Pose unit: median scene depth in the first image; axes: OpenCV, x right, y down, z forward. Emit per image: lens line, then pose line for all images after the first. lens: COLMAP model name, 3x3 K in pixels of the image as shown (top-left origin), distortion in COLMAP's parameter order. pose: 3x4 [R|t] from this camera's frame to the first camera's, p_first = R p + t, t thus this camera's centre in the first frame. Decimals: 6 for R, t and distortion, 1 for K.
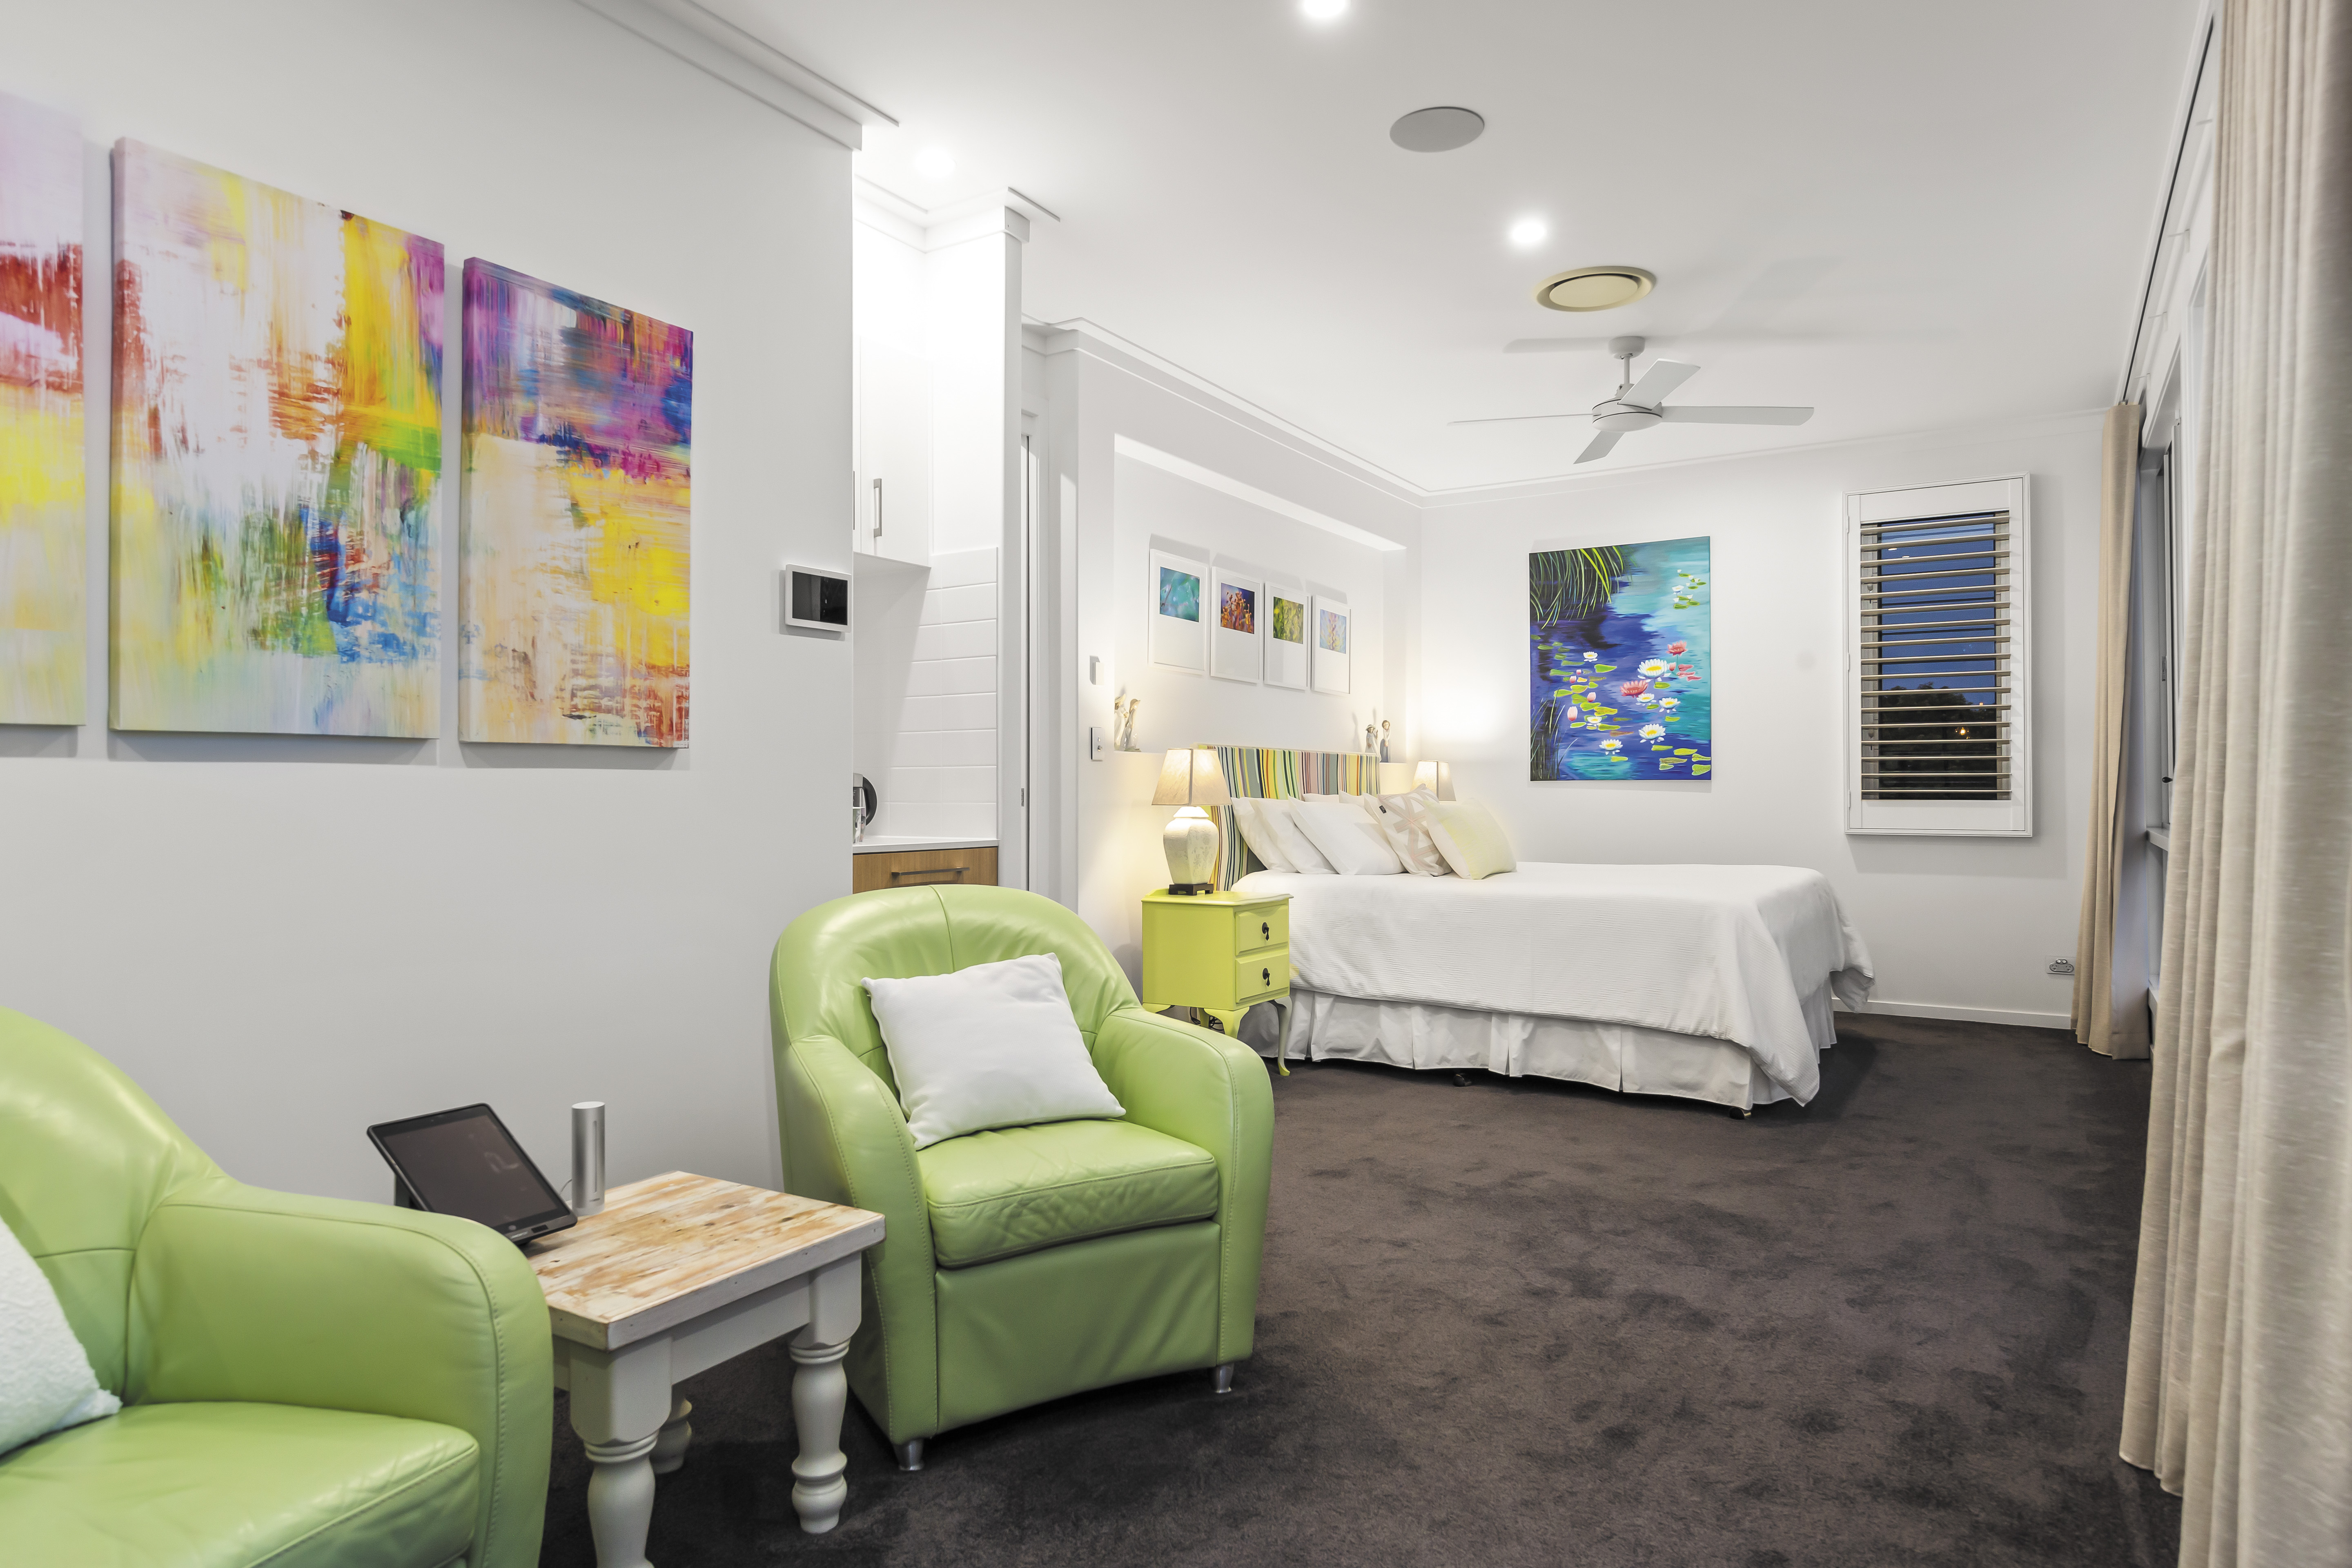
lens RADIAL K [[1382.8, 0, 1172.2], [0, 1382.8, 785.7], [0, 0, 1]] dist [0.001887, 0.000062]
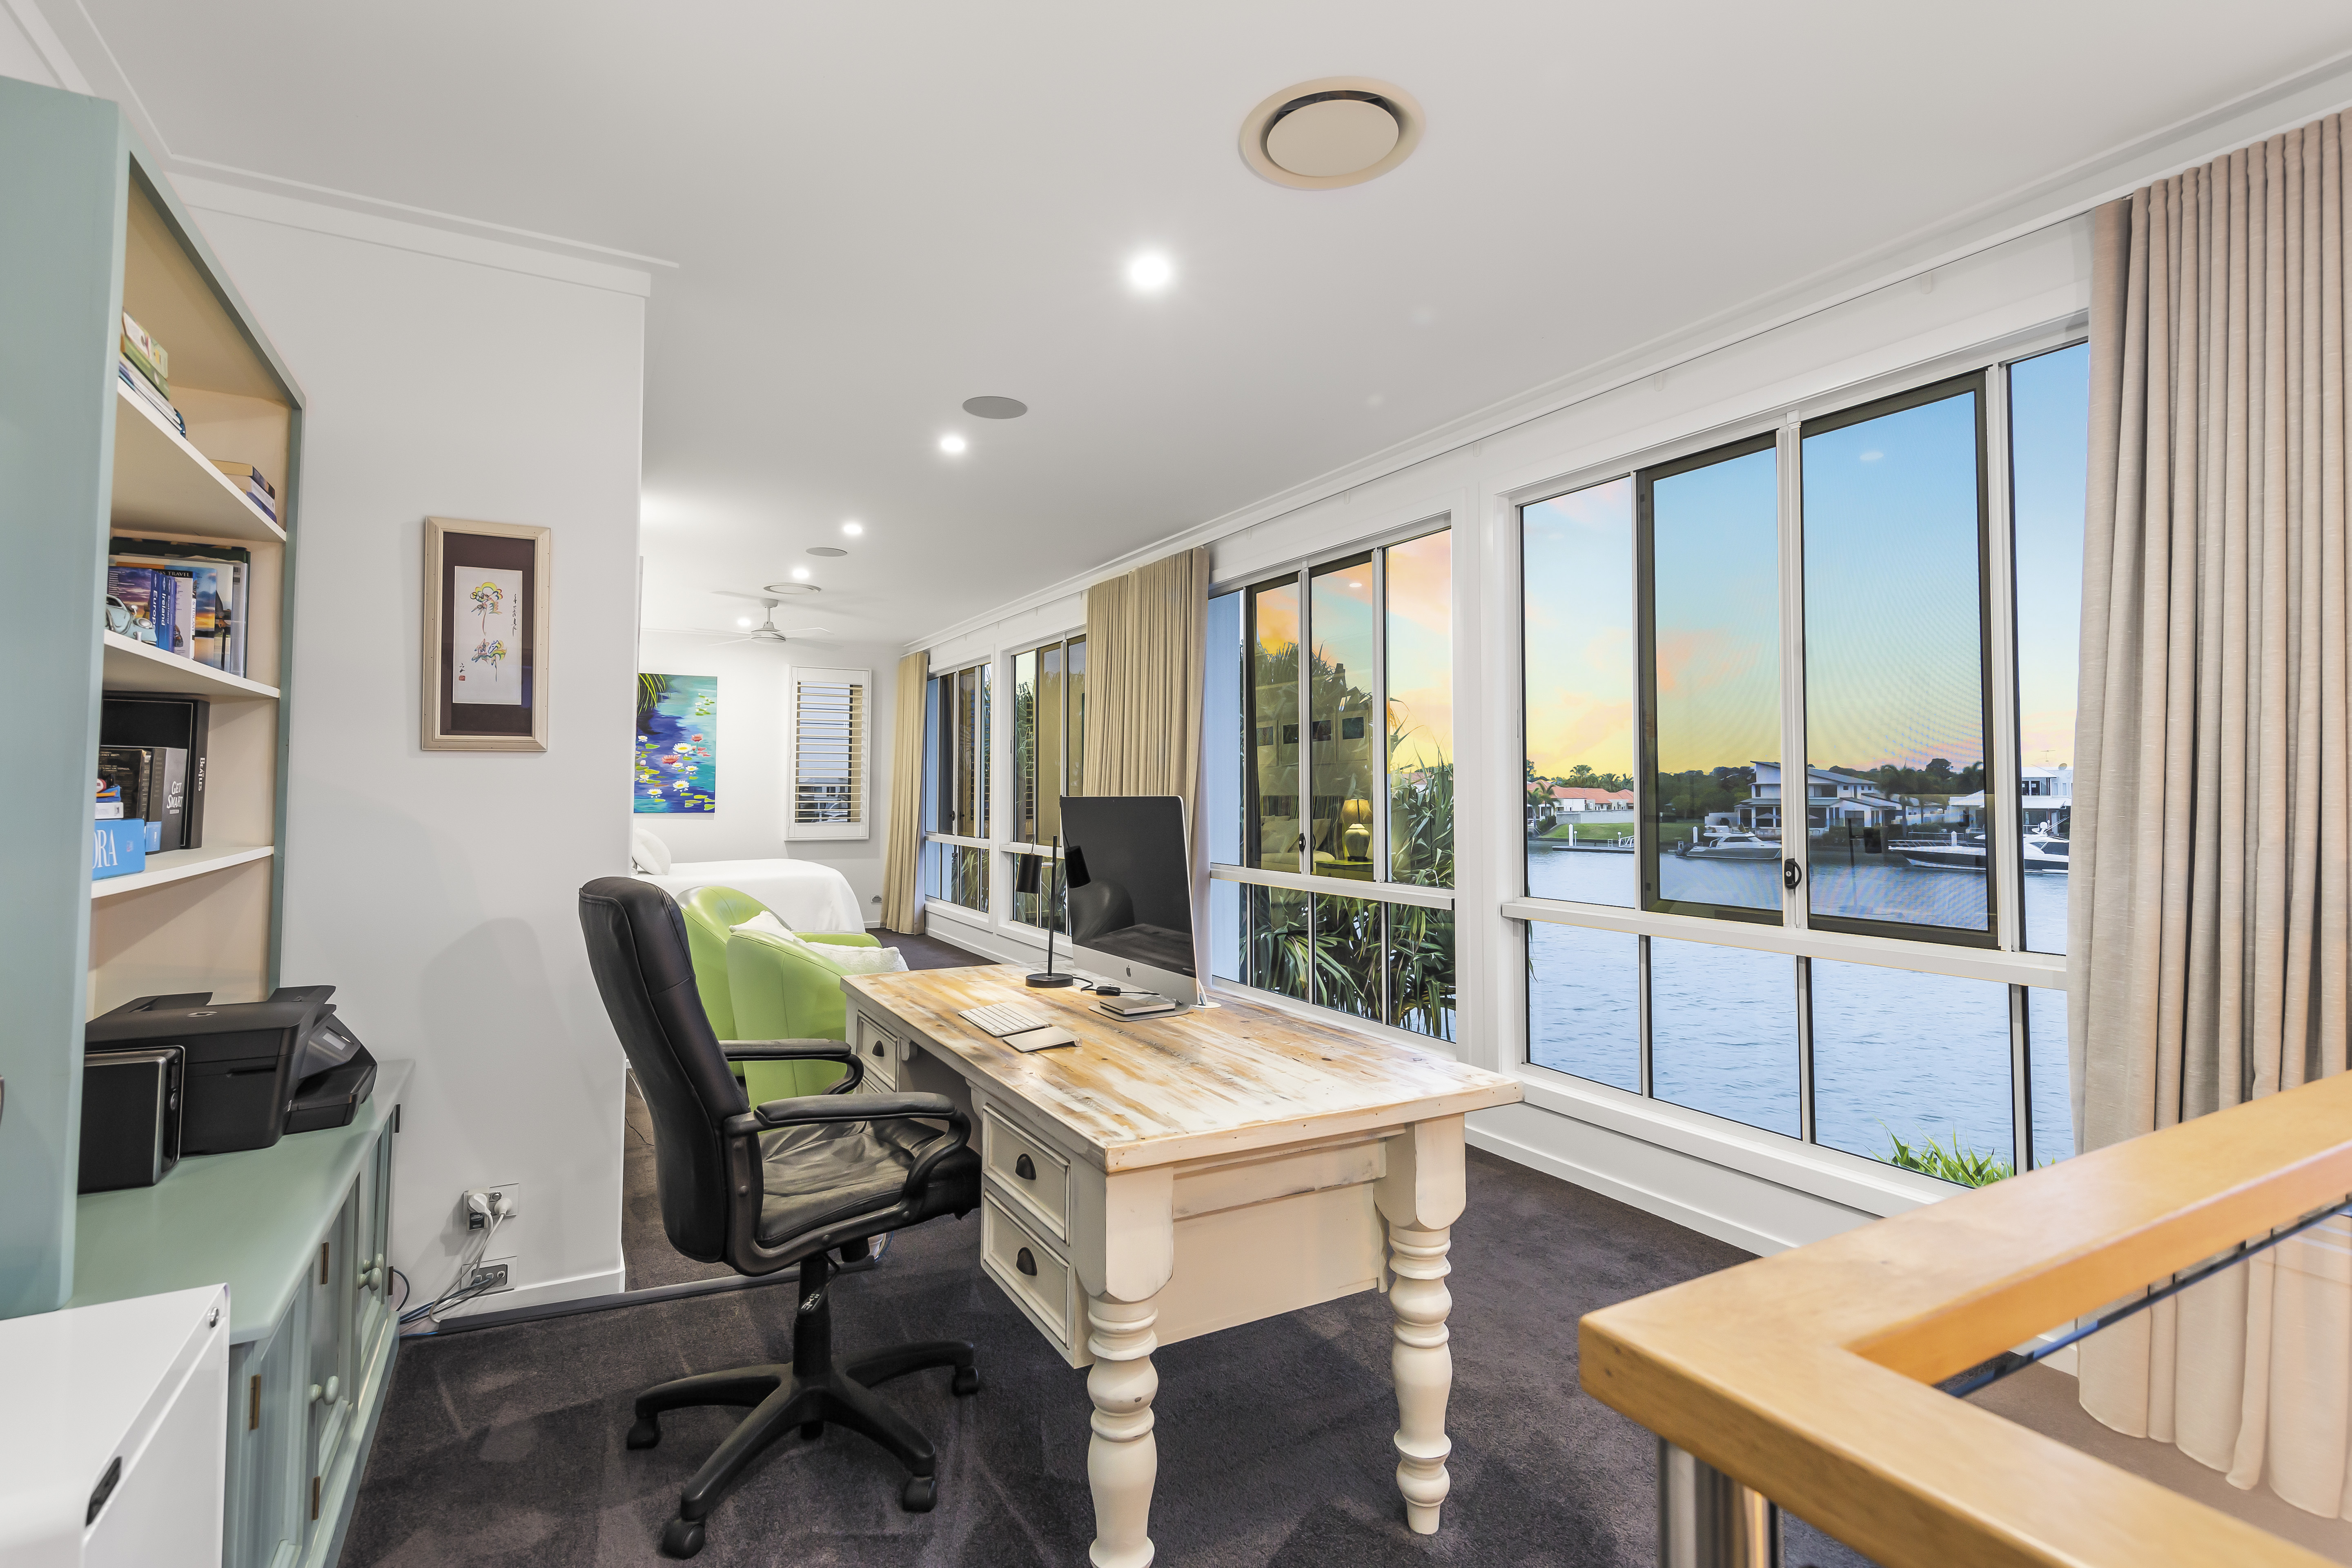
lens RADIAL K [[1123.0, 0, 1172.3], [0, 1123.0, 780.3], [0, 0, 1]] dist [0.002517, 0.000233]
pose [[0.481091, 0.013417, 0.876568, -0.588738], [-0.006240, 0.999910, -0.011880, -0.032194], [-0.876649, 0.000245, 0.481131, -0.211653]]
